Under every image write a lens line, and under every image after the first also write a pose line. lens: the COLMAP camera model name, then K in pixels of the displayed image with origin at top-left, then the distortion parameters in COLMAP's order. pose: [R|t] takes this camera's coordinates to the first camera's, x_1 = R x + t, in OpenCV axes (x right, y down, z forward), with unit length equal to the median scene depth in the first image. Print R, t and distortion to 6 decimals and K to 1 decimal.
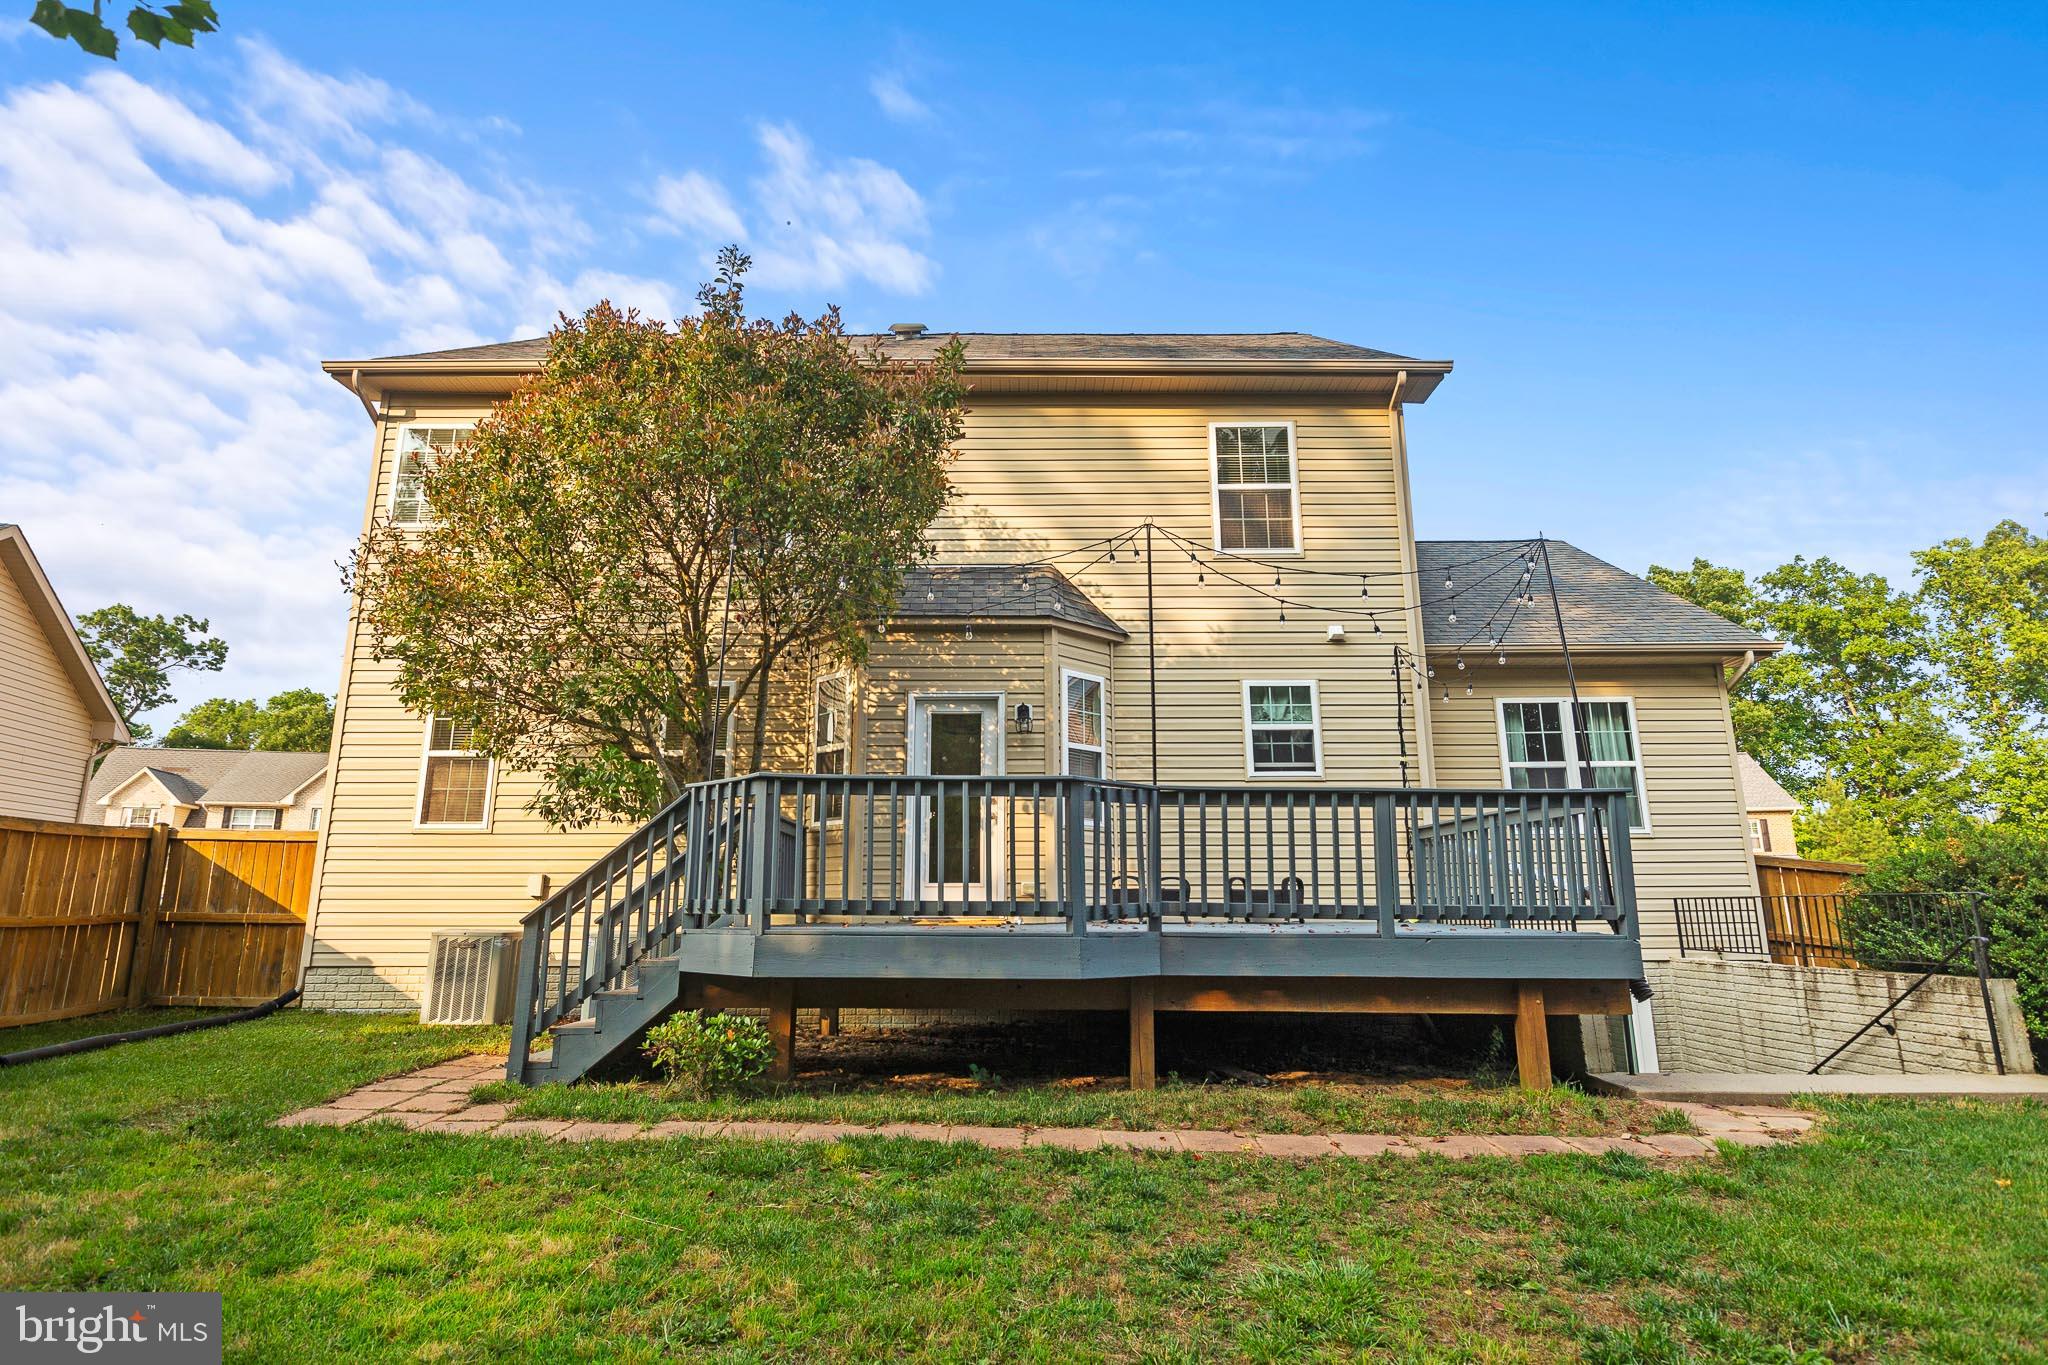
lens RADIAL K [[1028.9, 0, 1024.0], [0, 1028.9, 682.5], [0, 0, 1]] dist [0.002008, 0.000096]
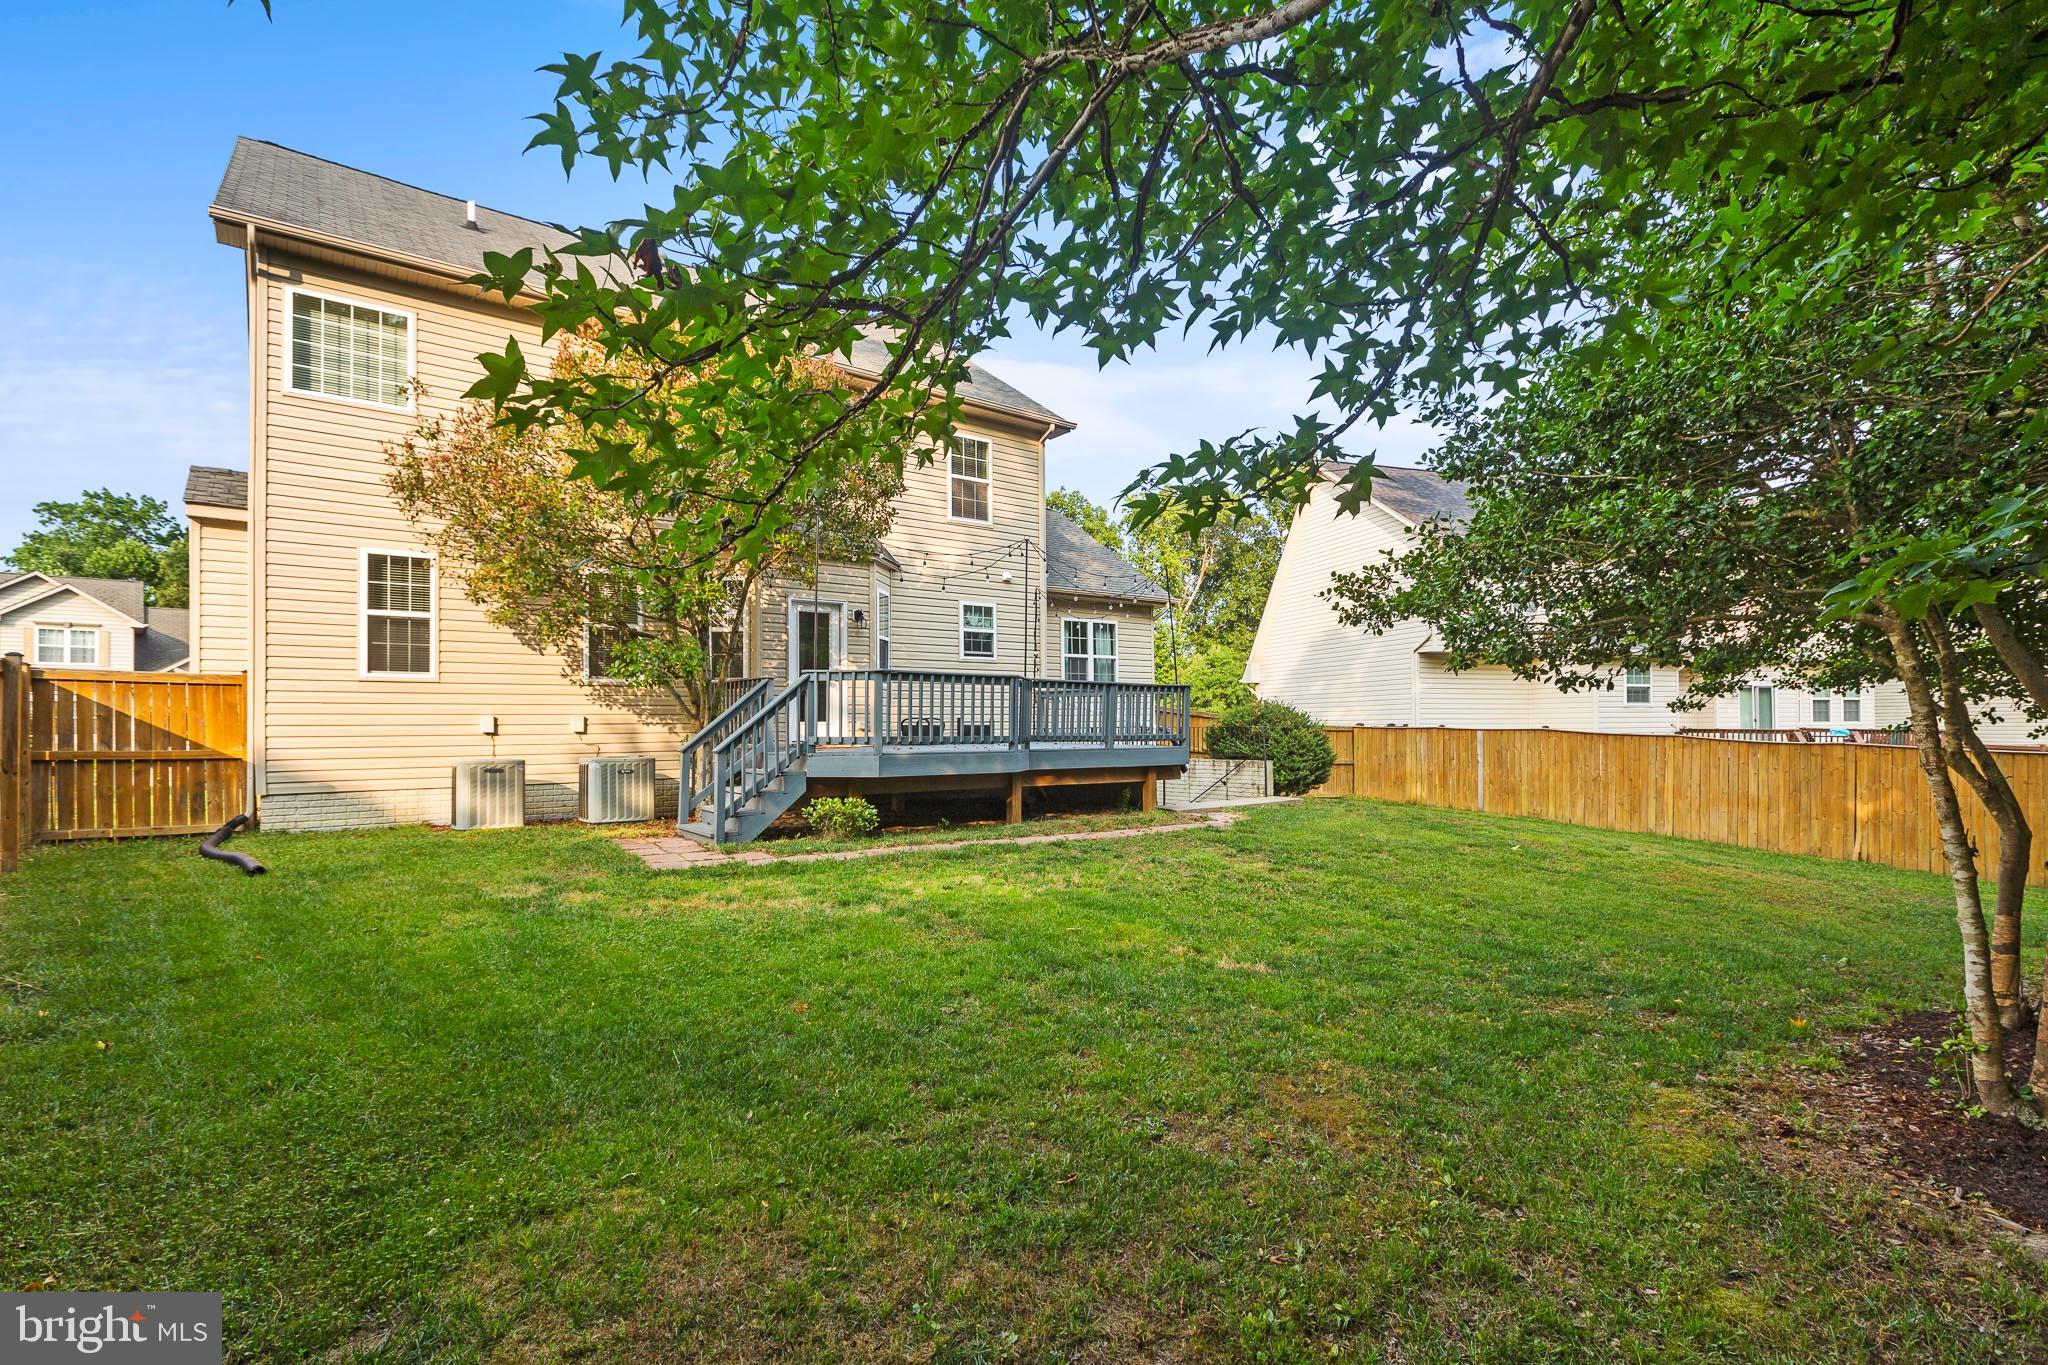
lens RADIAL K [[937.7, 0, 1025.1], [0, 937.7, 704.3], [0, 0, 1]] dist [-0.001183, -0.000265]
pose [[0.792605, 0.008980, 0.609669, -0.634644], [-0.124336, 0.981262, 0.147191, -0.075160], [-0.596924, -0.192468, 0.778870, -0.273590]]
